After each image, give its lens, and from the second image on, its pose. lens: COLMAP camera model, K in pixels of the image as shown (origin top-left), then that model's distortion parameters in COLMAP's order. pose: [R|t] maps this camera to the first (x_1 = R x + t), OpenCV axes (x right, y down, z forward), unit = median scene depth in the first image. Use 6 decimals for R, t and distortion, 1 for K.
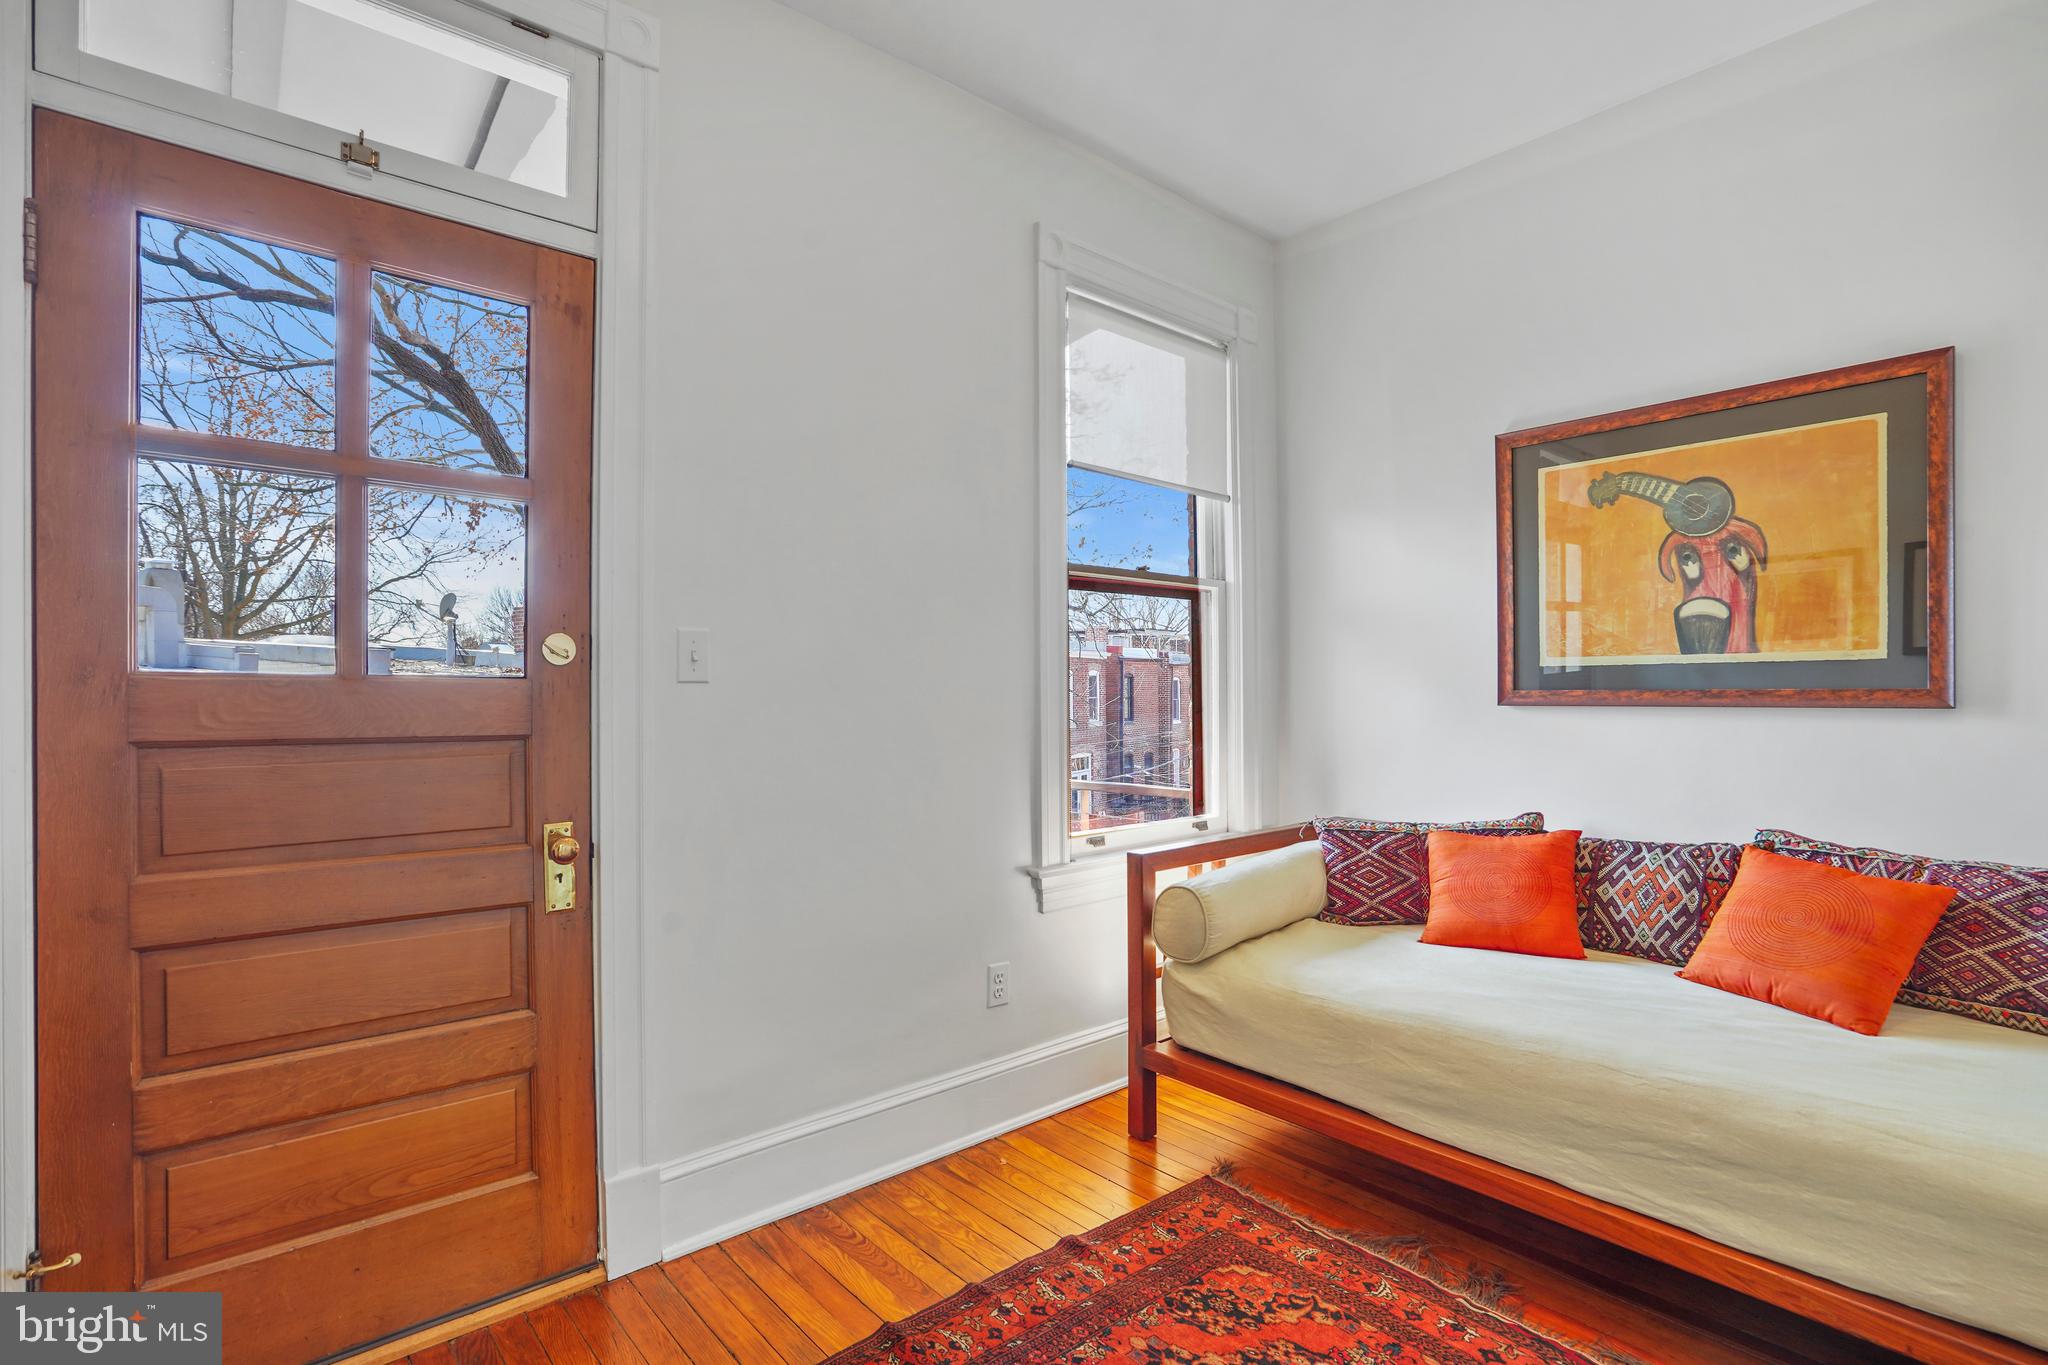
lens RADIAL K [[968.1, 0, 1026.0], [0, 968.1, 699.7], [0, 0, 1]] dist [-0.001017, 0.000452]
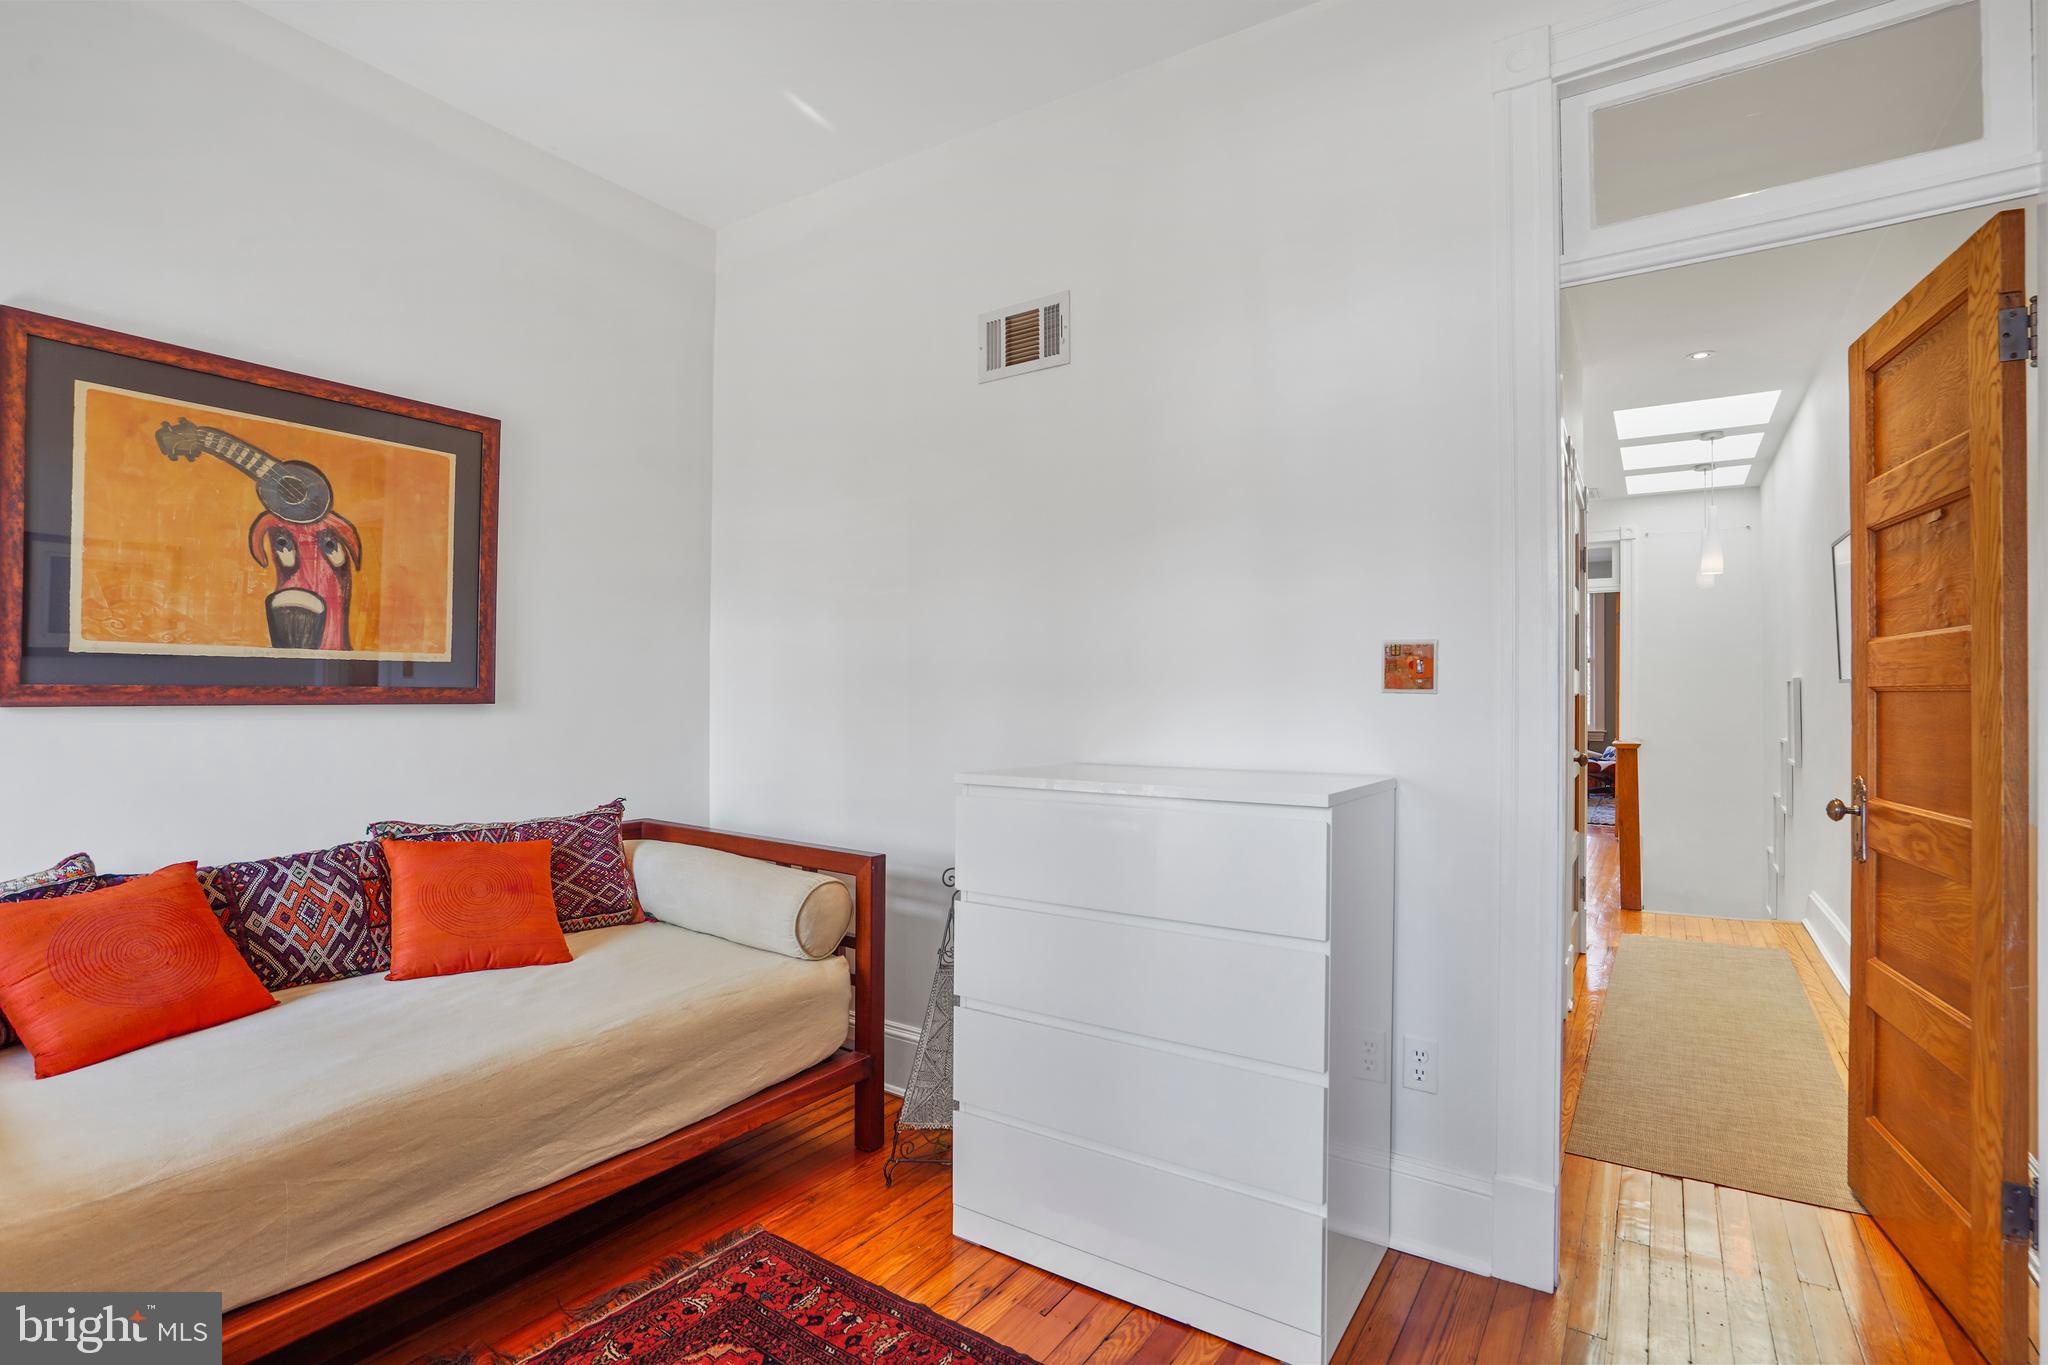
lens RADIAL K [[977.5, 0, 1022.1], [0, 977.5, 686.2], [0, 0, 1]] dist [-0.052804, 0.019683]
pose [[-0.253048, 0.010712, 0.967394, -0.389193], [0.004289, 0.999941, -0.009950, 0.001548], [-0.967444, 0.001631, -0.253079, 0.578196]]
